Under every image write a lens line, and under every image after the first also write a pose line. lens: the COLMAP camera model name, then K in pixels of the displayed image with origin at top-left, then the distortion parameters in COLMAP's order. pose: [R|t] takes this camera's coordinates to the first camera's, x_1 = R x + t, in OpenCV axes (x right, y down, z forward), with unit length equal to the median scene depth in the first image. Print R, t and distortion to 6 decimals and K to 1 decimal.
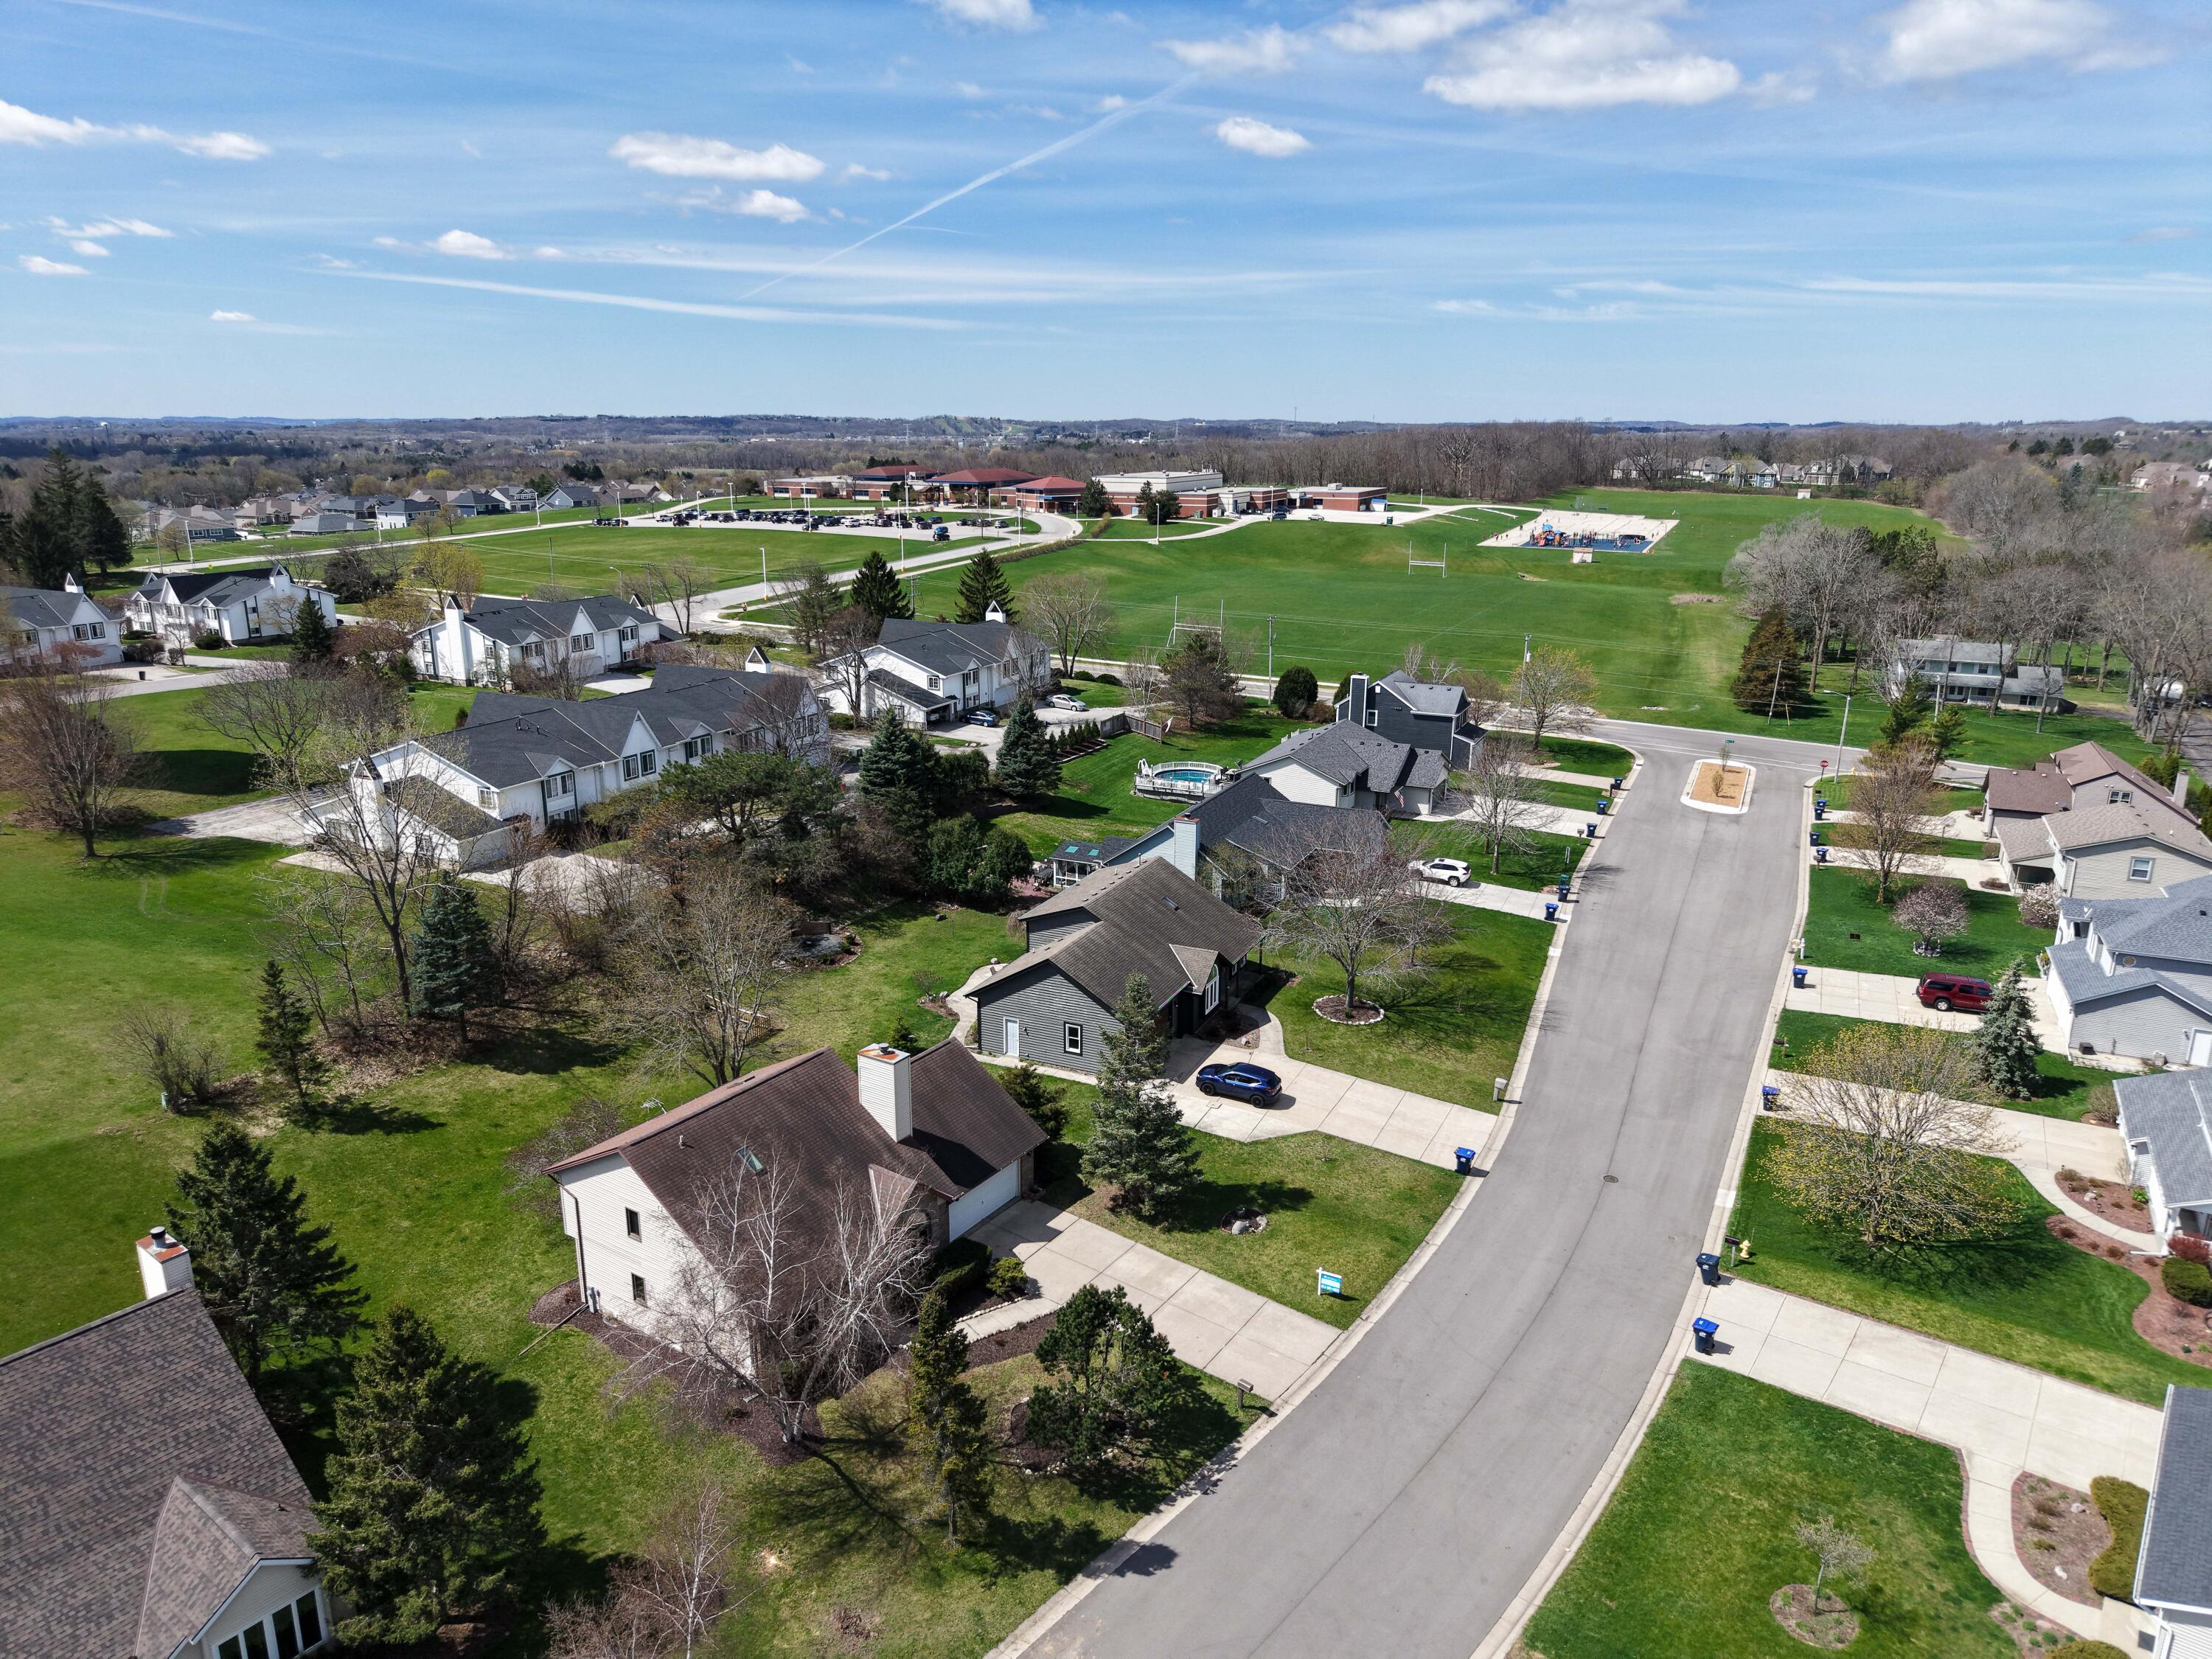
lens RADIAL K [[1450.5, 0, 1099.9], [0, 1450.5, 790.6], [0, 0, 1]] dist [0.005091, -0.001520]
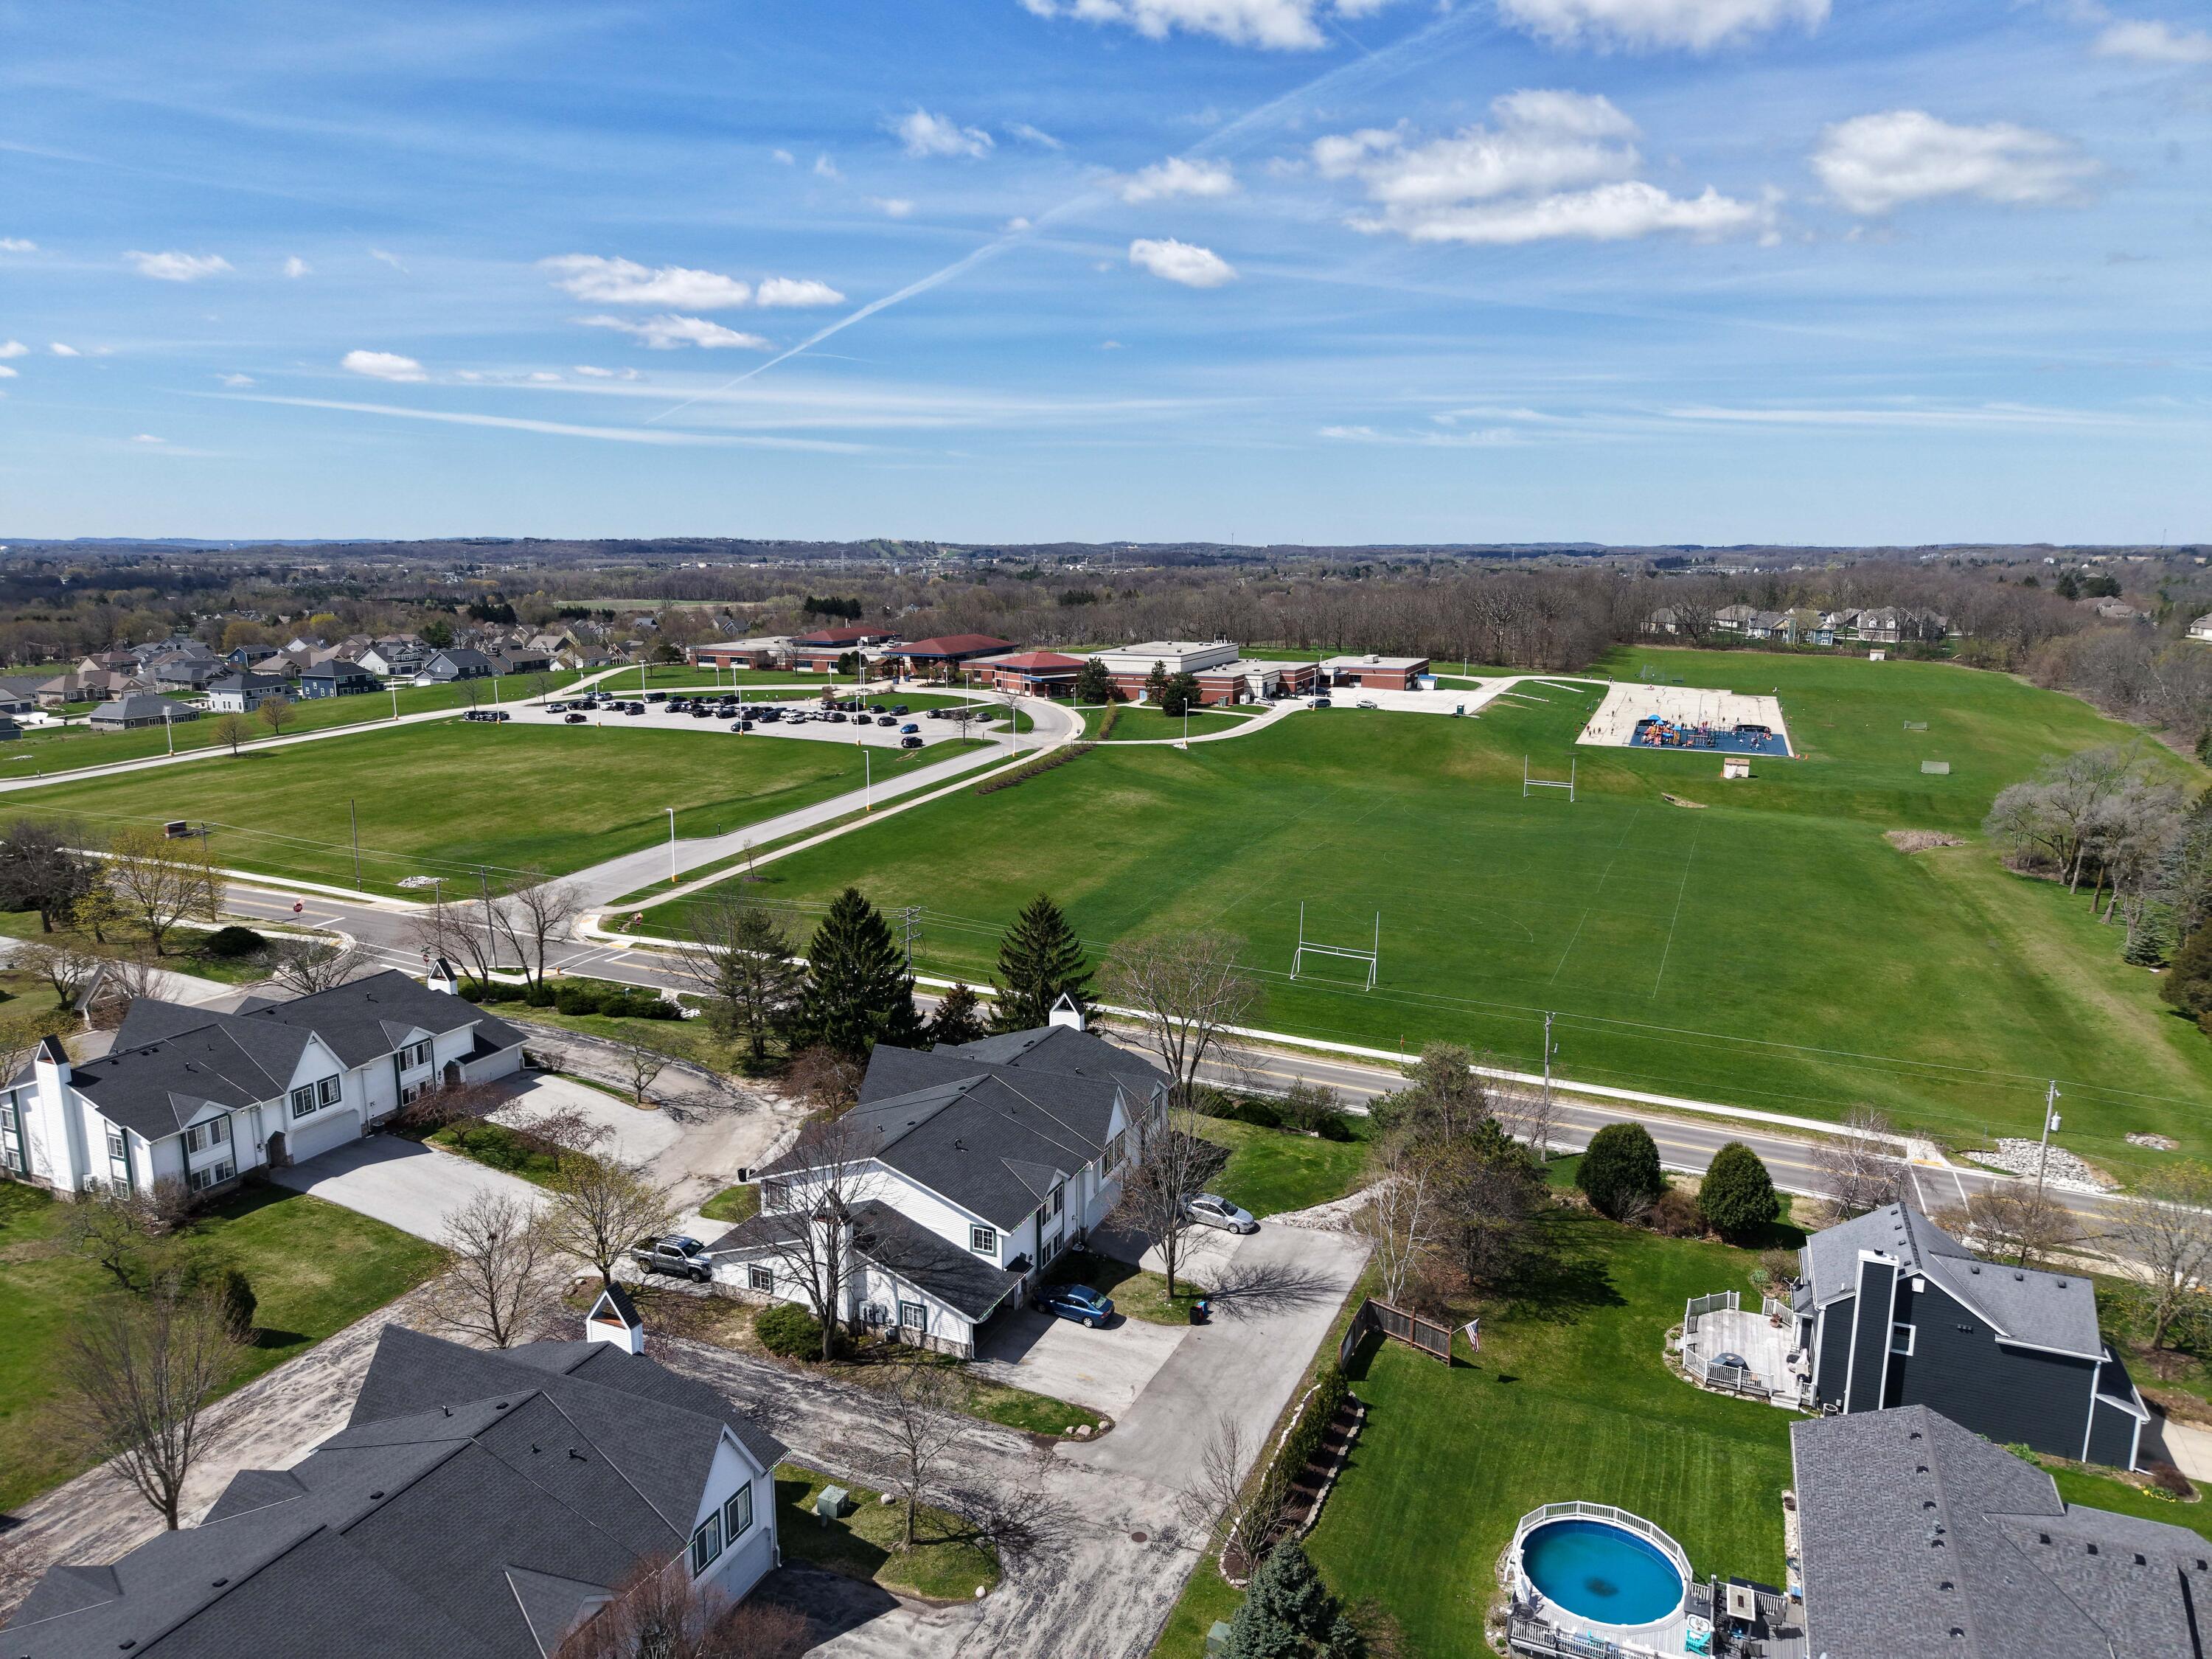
lens RADIAL K [[1455.1, 0, 1087.9], [0, 1455.1, 835.5], [0, 0, 1]] dist [0.023605, -0.026740]
pose [[0.999312, -0.005836, 0.036614, -0.037869], [0.007719, 0.998644, -0.051484, -0.073043], [-0.036264, 0.051731, 0.998002, 0.190038]]
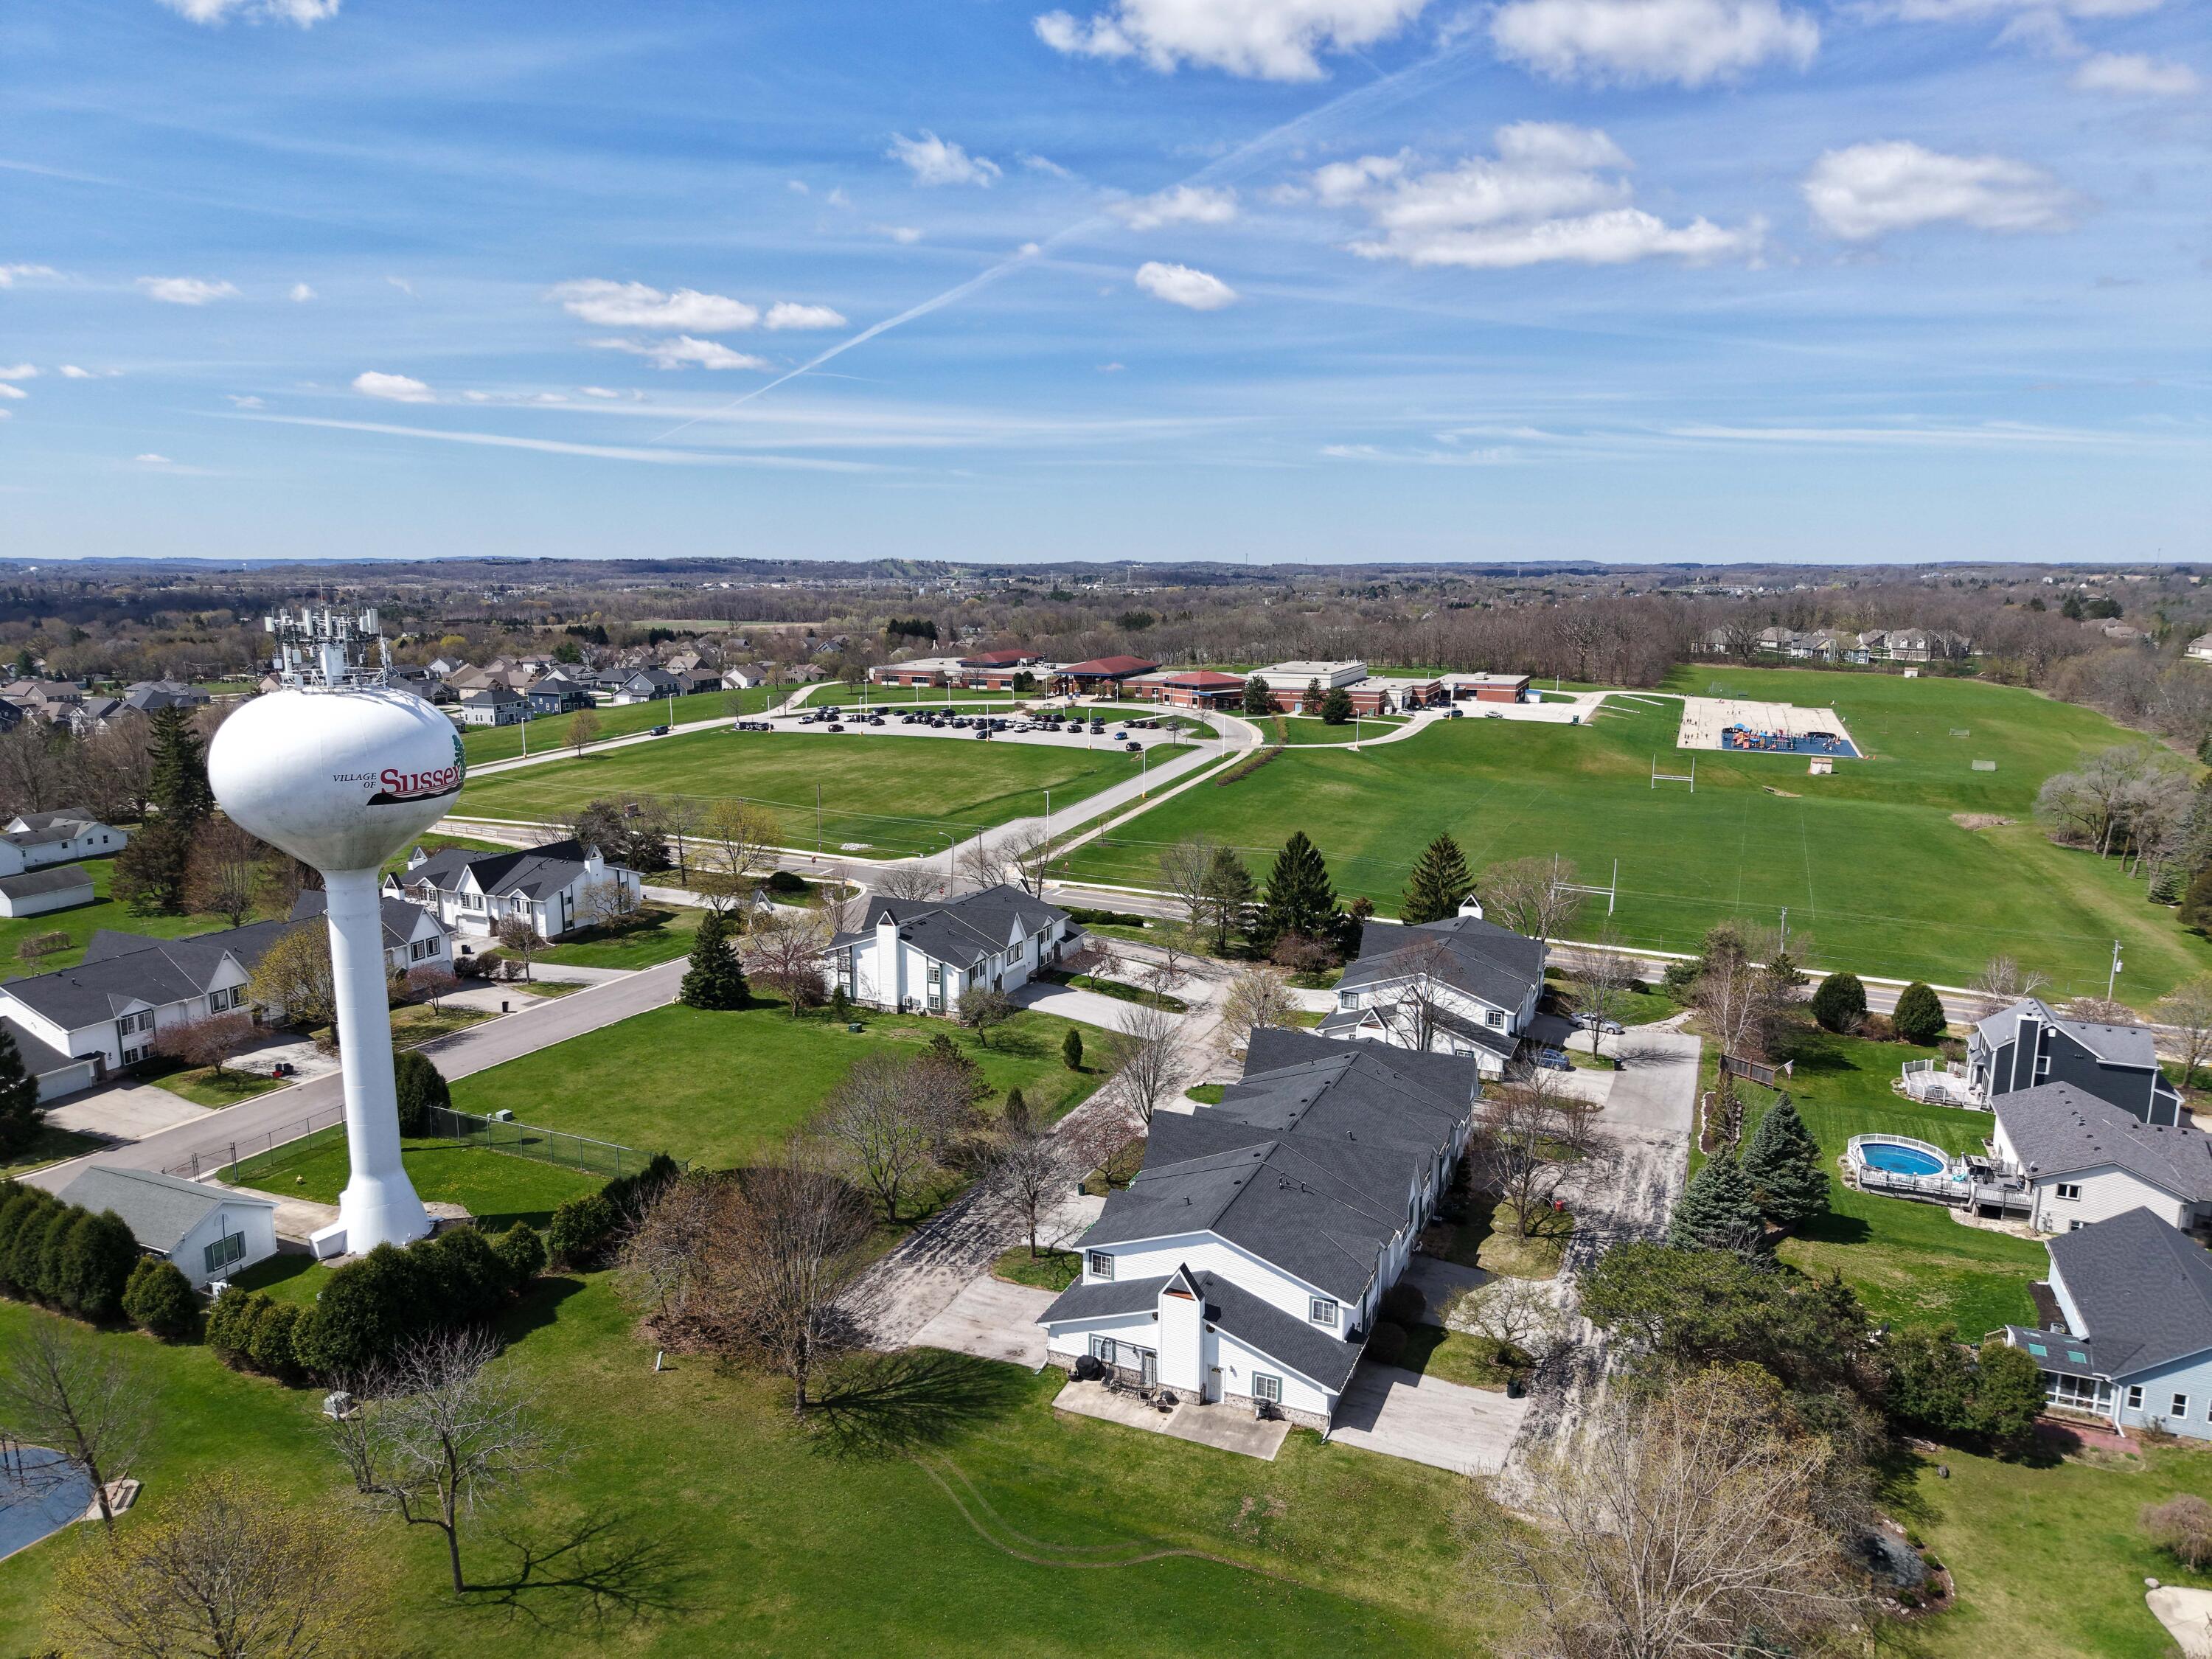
lens RADIAL K [[1459.6, 0, 1107.3], [0, 1459.6, 801.6], [0, 0, 1]] dist [0.021980, -0.028395]
pose [[0.998940, -0.006483, 0.045571, -0.147100], [0.010426, 0.996169, -0.086824, -0.050160], [-0.044833, 0.087207, 0.995181, 0.058852]]
